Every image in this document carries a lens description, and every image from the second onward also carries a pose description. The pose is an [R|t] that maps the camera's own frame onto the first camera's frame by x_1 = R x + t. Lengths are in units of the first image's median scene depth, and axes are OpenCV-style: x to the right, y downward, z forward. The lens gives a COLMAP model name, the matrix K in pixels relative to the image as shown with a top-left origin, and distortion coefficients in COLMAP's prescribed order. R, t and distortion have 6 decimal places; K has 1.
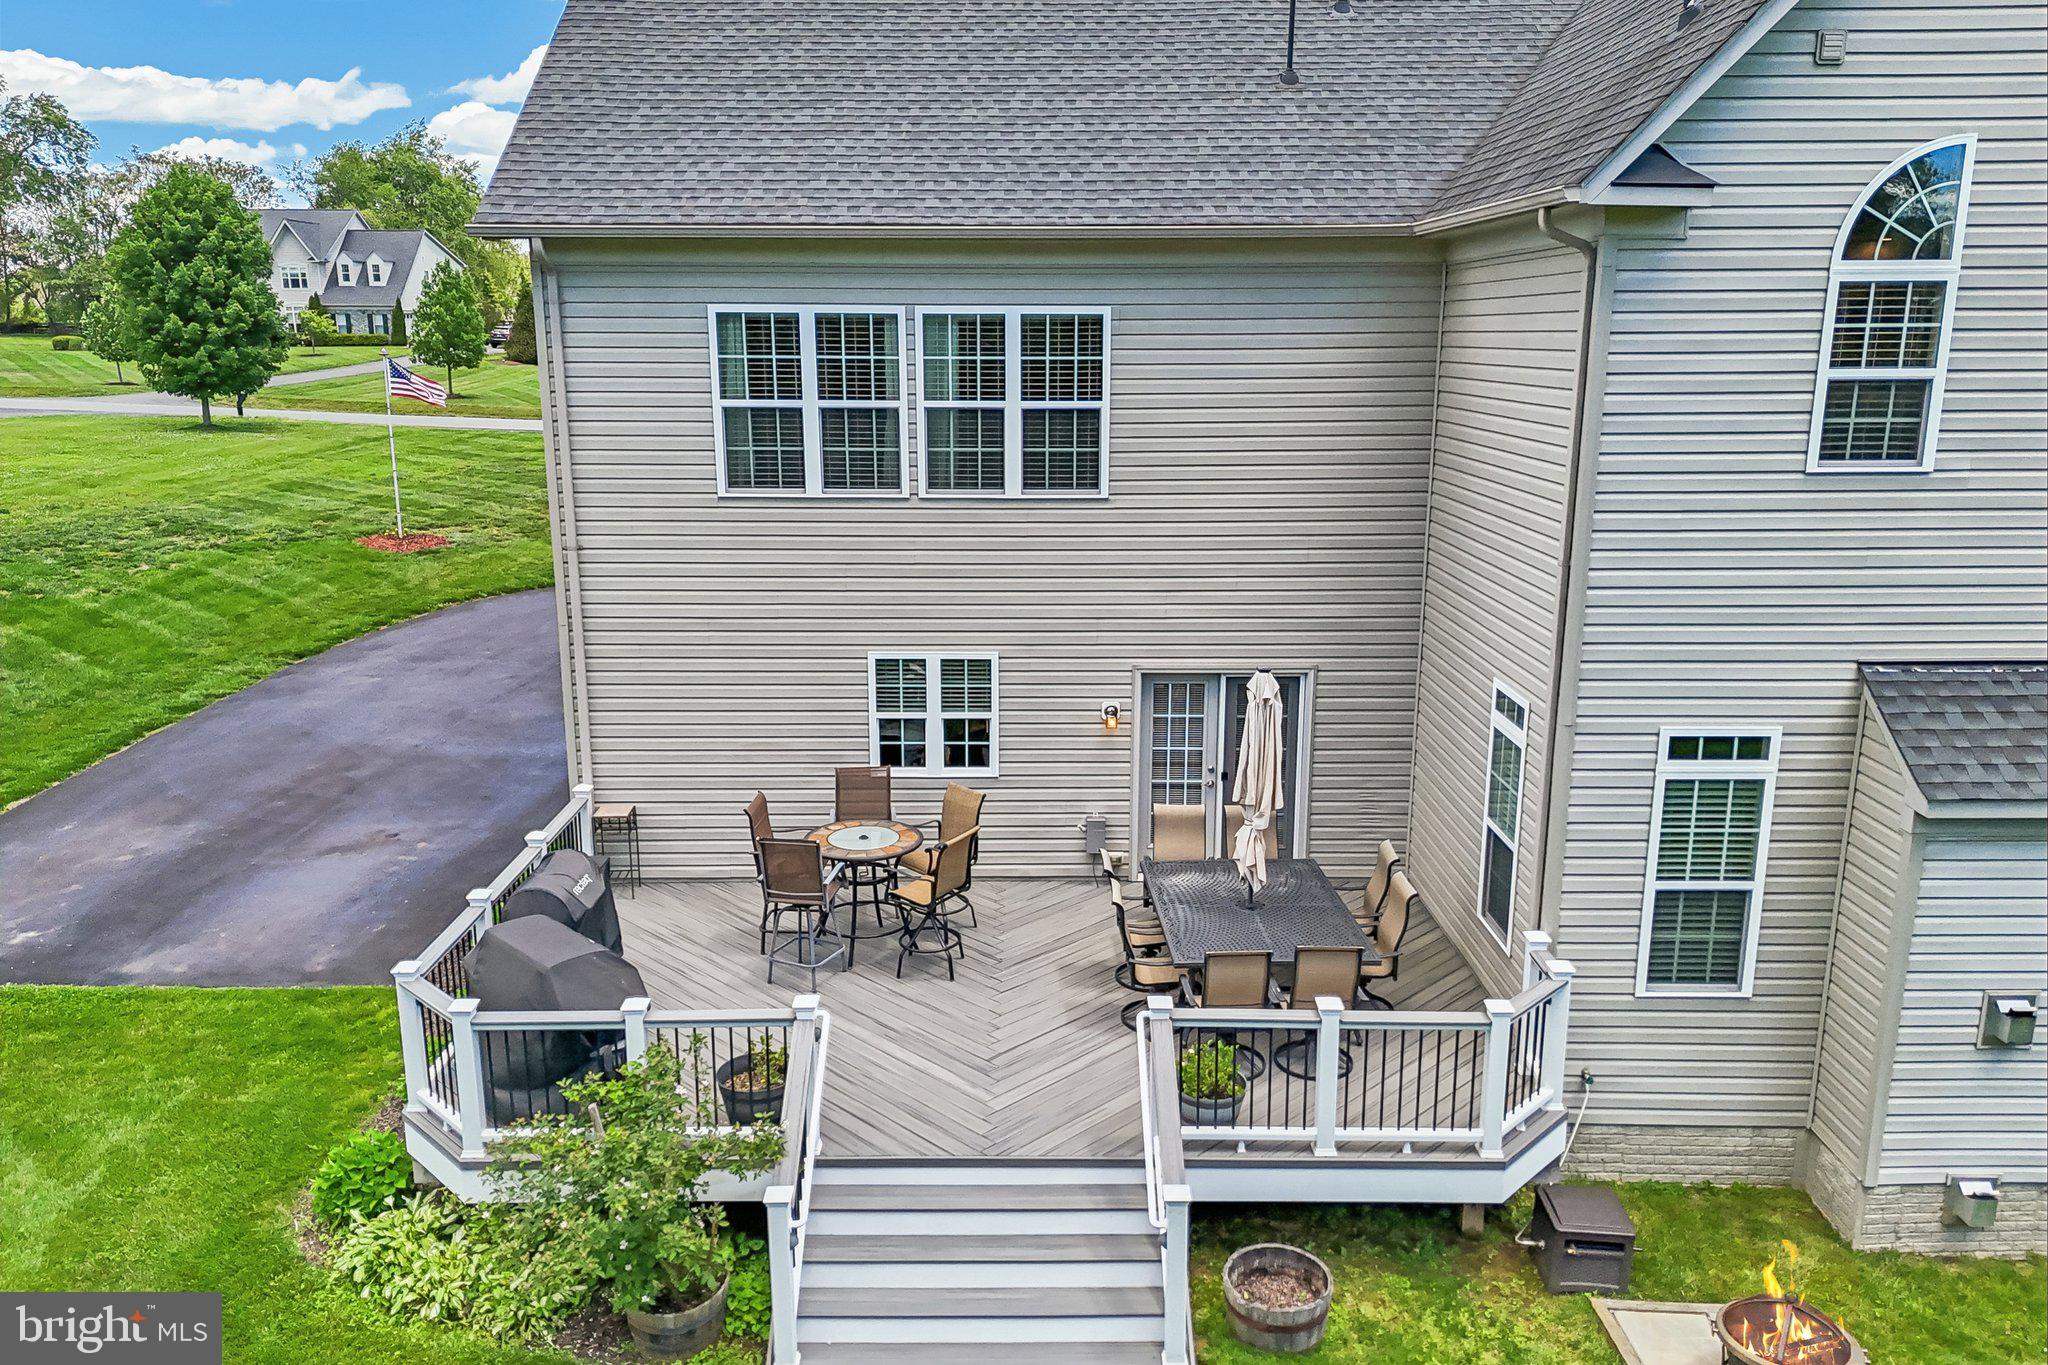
lens RADIAL K [[1519.6, 0, 1024.0], [0, 1519.6, 682.5], [0, 0, 1]] dist [0.099014, -0.098612]
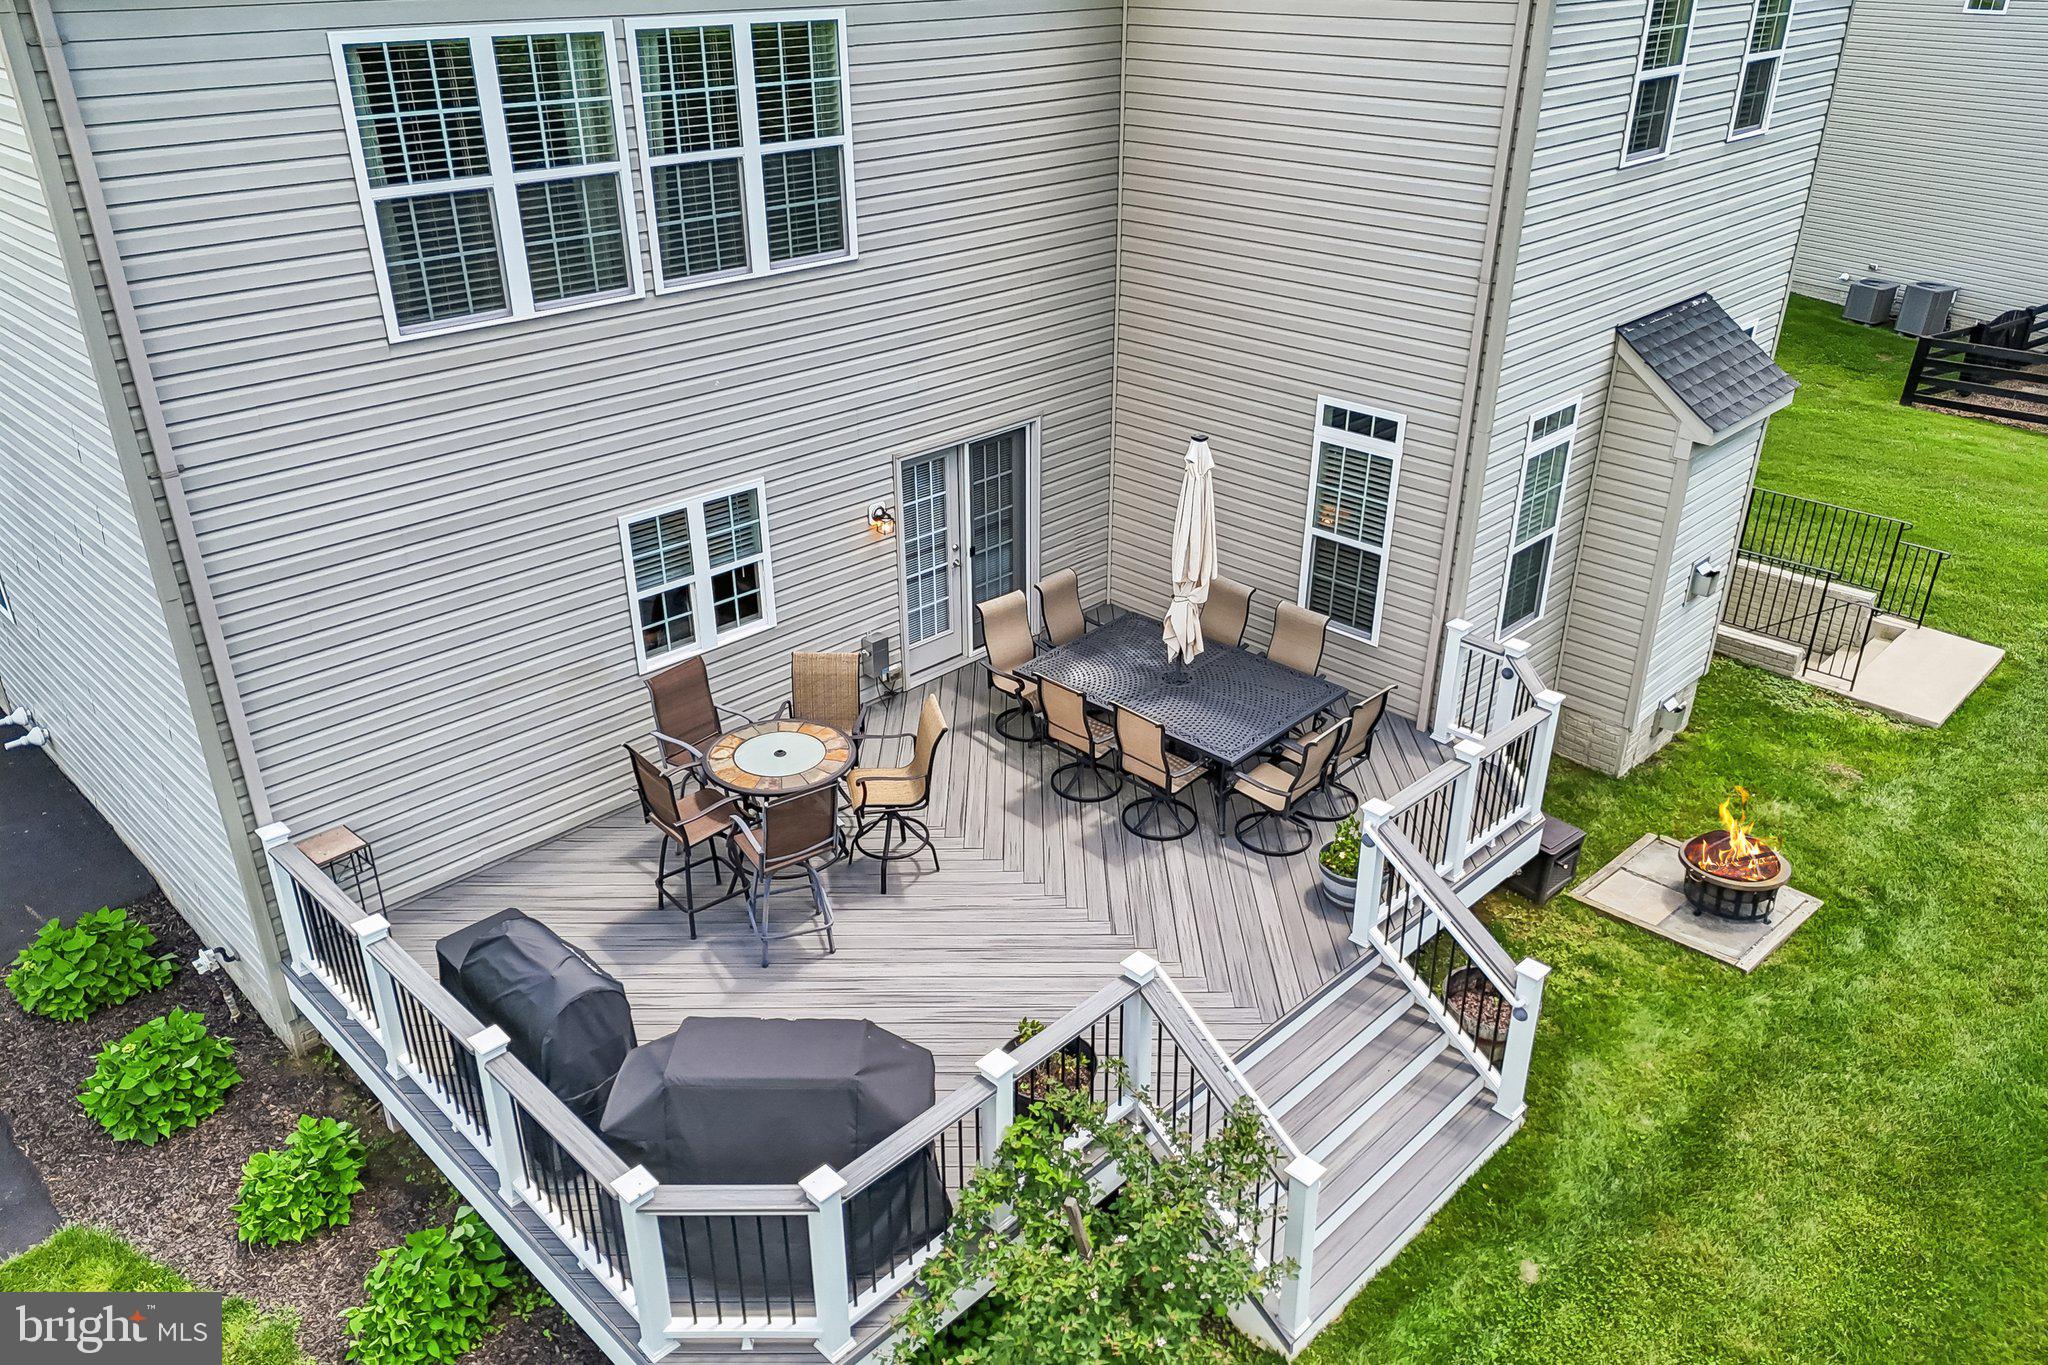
lens RADIAL K [[1508.6, 0, 1027.2], [0, 1508.6, 707.0], [0, 0, 1]] dist [0.001807, 0.001125]
pose [[0.703398, -0.331113, 0.628964, -0.465917], [0.161225, 0.936131, 0.312513, -0.134420], [-0.692270, -0.118416, 0.711856, 0.338462]]
